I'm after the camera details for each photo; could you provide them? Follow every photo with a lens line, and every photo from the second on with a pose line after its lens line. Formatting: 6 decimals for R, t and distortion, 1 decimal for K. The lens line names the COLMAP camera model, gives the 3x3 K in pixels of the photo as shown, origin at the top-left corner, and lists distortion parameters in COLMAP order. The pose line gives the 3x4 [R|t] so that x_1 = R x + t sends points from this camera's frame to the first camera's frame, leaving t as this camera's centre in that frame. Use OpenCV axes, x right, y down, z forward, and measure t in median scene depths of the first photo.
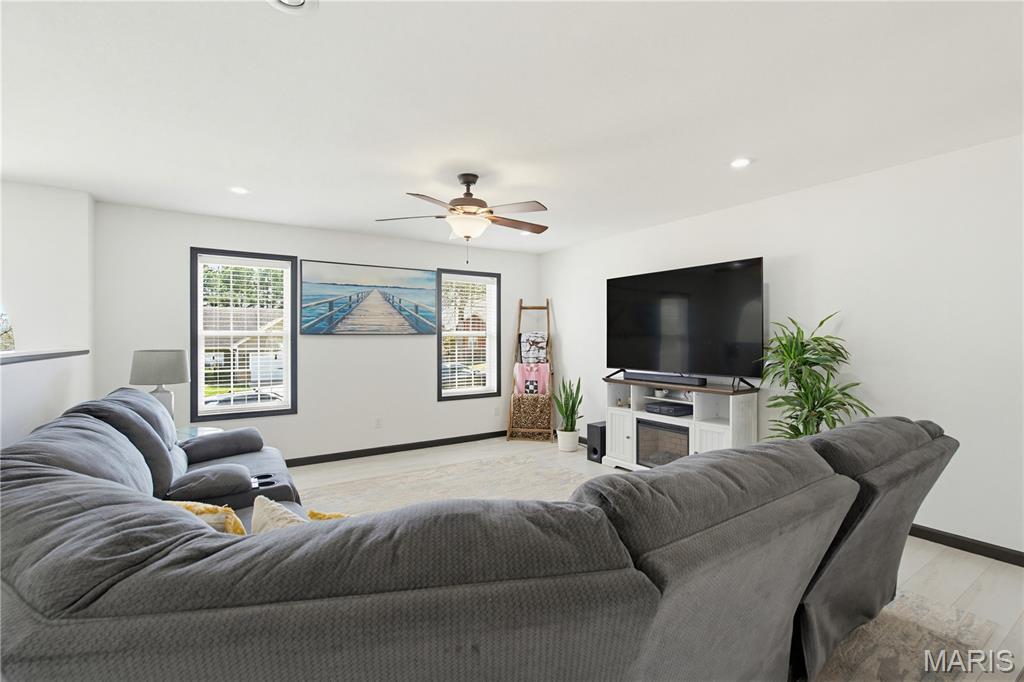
lens RADIAL K [[473.8, 0, 503.1], [0, 473.8, 338.0], [0, 0, 1]] dist [0.000570, -0.000720]
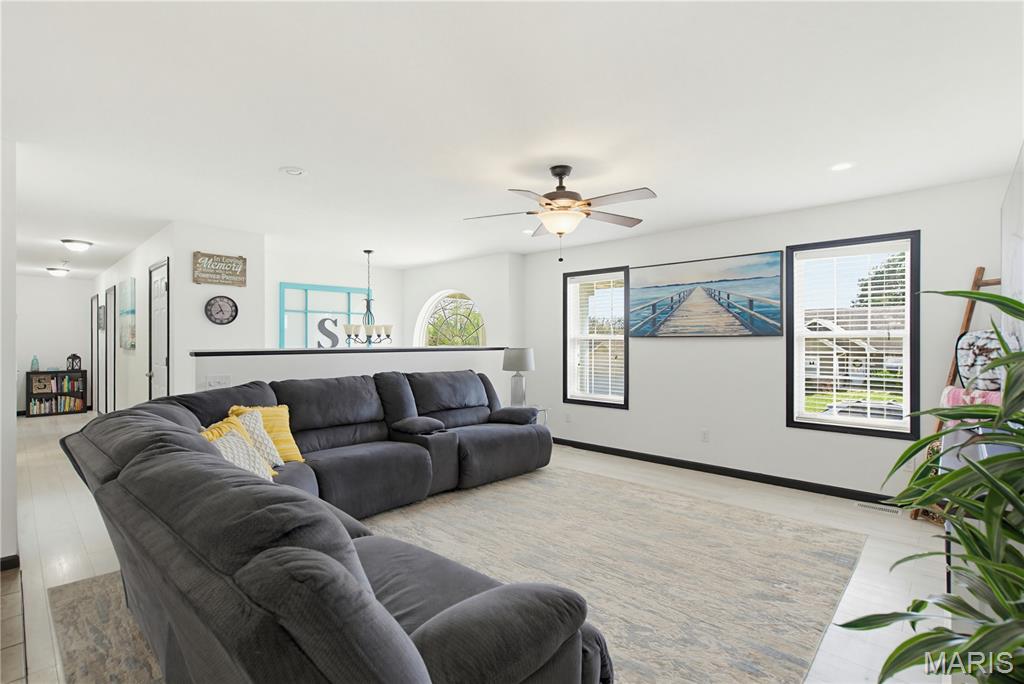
lens RADIAL K [[473.8, 0, 504.8], [0, 473.8, 344.5], [0, 0, 1]] dist [0.000570, -0.000720]
pose [[0.222995, 0.008807, -0.974780, 0.543635], [-0.002775, 0.999961, 0.008399, 0.000800], [0.974816, 0.000832, 0.223011, 0.459498]]
